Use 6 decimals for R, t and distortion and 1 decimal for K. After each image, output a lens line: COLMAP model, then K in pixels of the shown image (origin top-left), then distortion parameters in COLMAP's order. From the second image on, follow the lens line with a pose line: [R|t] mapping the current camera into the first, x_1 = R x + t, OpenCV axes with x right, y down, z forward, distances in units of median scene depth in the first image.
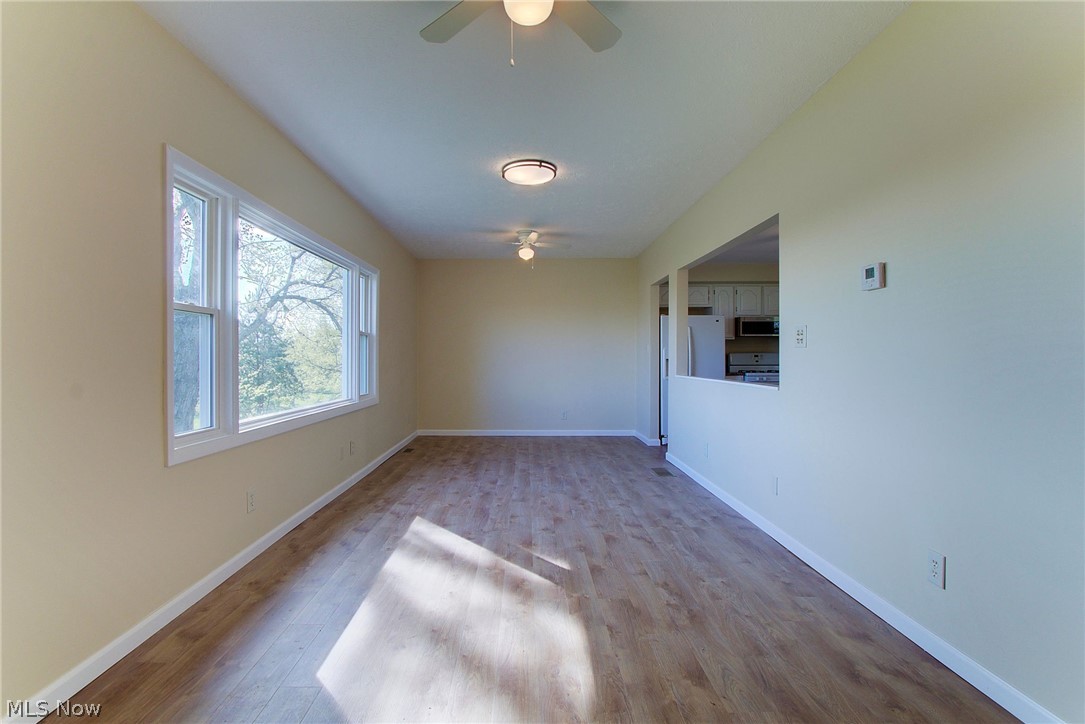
lens RADIAL K [[504.7, 0, 520.3], [0, 504.7, 352.1], [0, 0, 1]] dist [-0.011791, 0.001843]
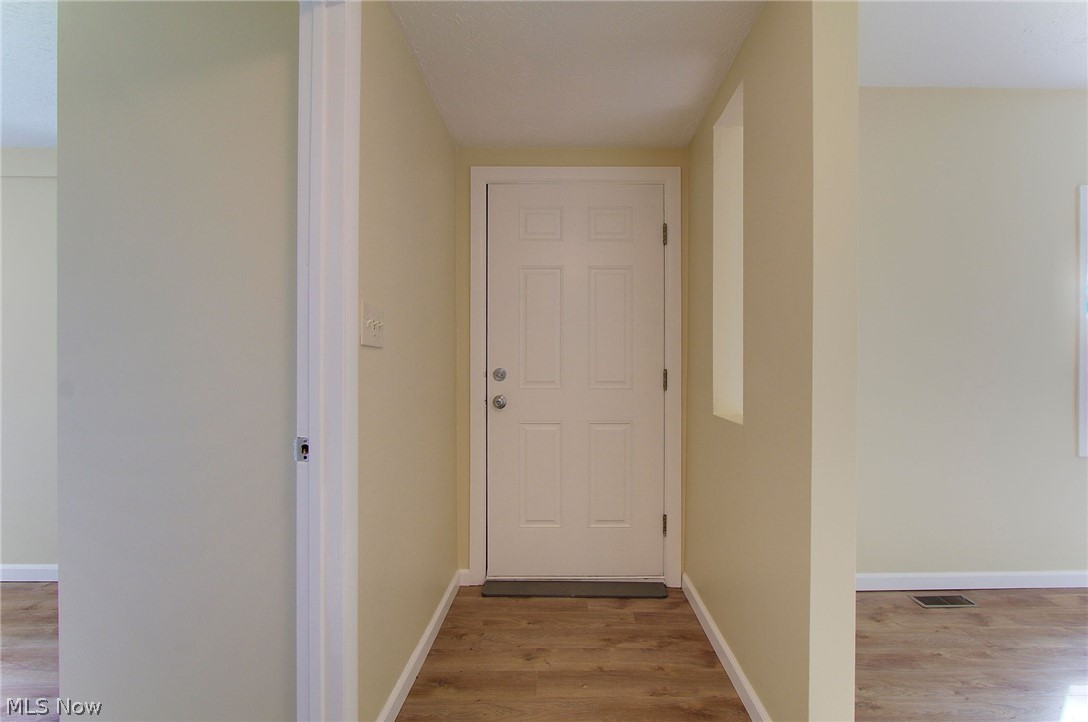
lens RADIAL K [[529.0, 0, 568.8], [0, 529.0, 361.4], [0, 0, 1]] dist [-0.016603, 0.003917]
pose [[0.030418, 0.003940, -0.999529, 0.320256], [0.003353, 0.999986, 0.004044, -0.005324], [0.999532, -0.003474, 0.030404, -0.158876]]
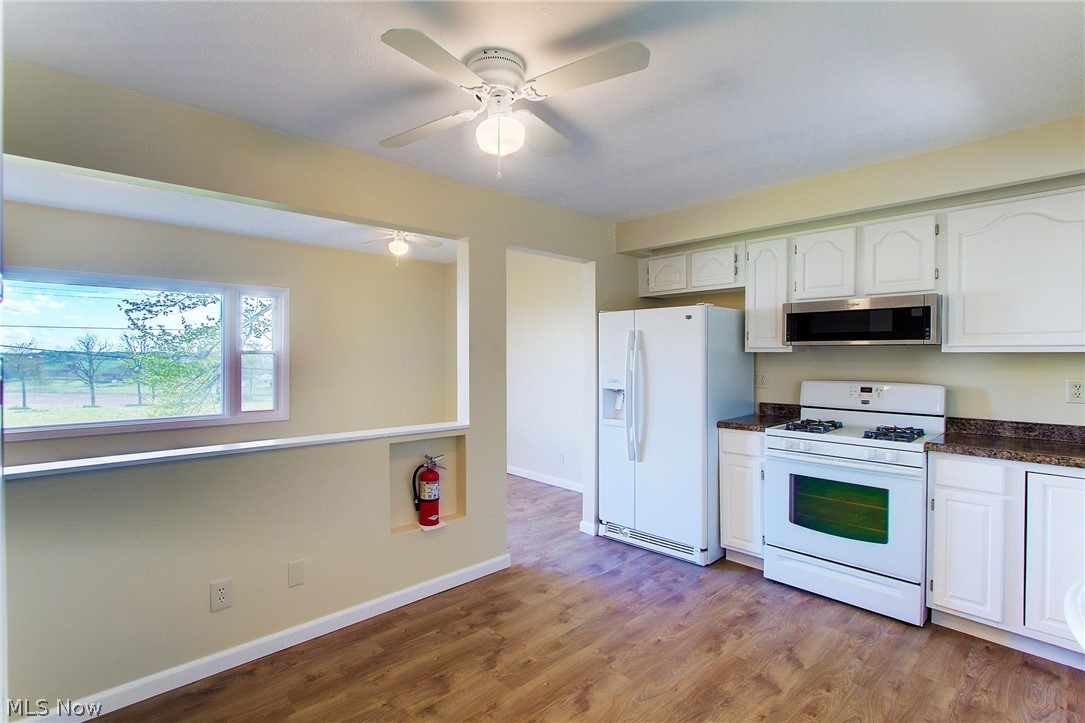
lens RADIAL K [[504.7, 0, 525.6], [0, 504.7, 358.6], [0, 0, 1]] dist [-0.011791, 0.001843]
pose [[0.677855, 0.008536, -0.735146, 1.193315], [0.005388, 0.999848, 0.016578, -0.056267], [0.735176, -0.015198, 0.677706, 1.006180]]
